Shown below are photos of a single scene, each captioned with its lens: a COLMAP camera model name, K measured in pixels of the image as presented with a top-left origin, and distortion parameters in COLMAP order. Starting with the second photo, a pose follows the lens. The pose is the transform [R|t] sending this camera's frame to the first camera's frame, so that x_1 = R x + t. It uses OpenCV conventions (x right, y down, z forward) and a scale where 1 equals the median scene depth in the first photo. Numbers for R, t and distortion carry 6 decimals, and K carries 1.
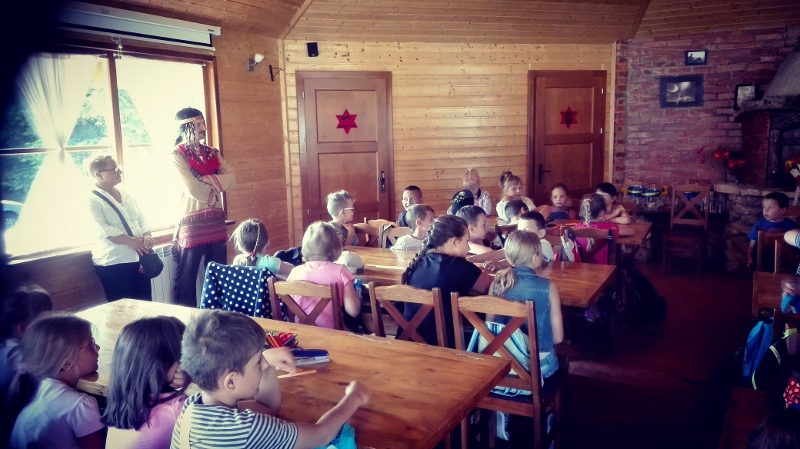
lens RADIAL K [[649.9, 0, 400.0], [0, 649.9, 224.5], [0, 0, 1]] dist [0.140909, -0.300369]
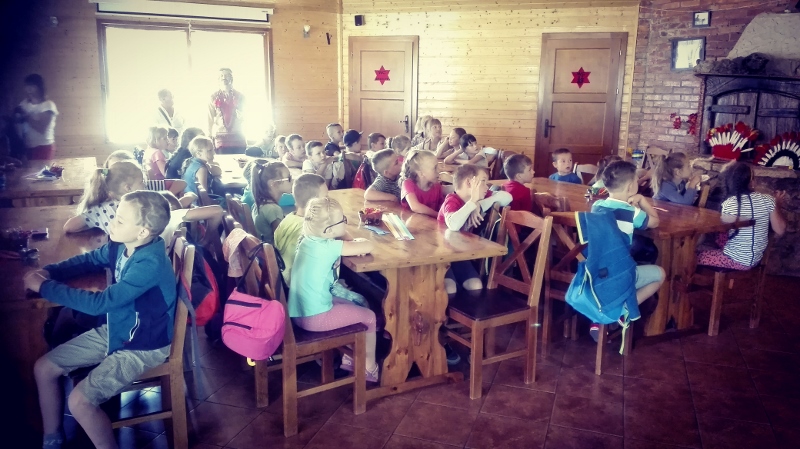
lens RADIAL K [[649.9, 0, 400.0], [0, 649.9, 224.5], [0, 0, 1]] dist [0.140909, -0.300369]
pose [[0.794999, 0.161538, -0.584707, 0.724359], [-0.122136, 0.986777, 0.106556, -0.005530], [0.594188, -0.013299, 0.804216, -0.040980]]
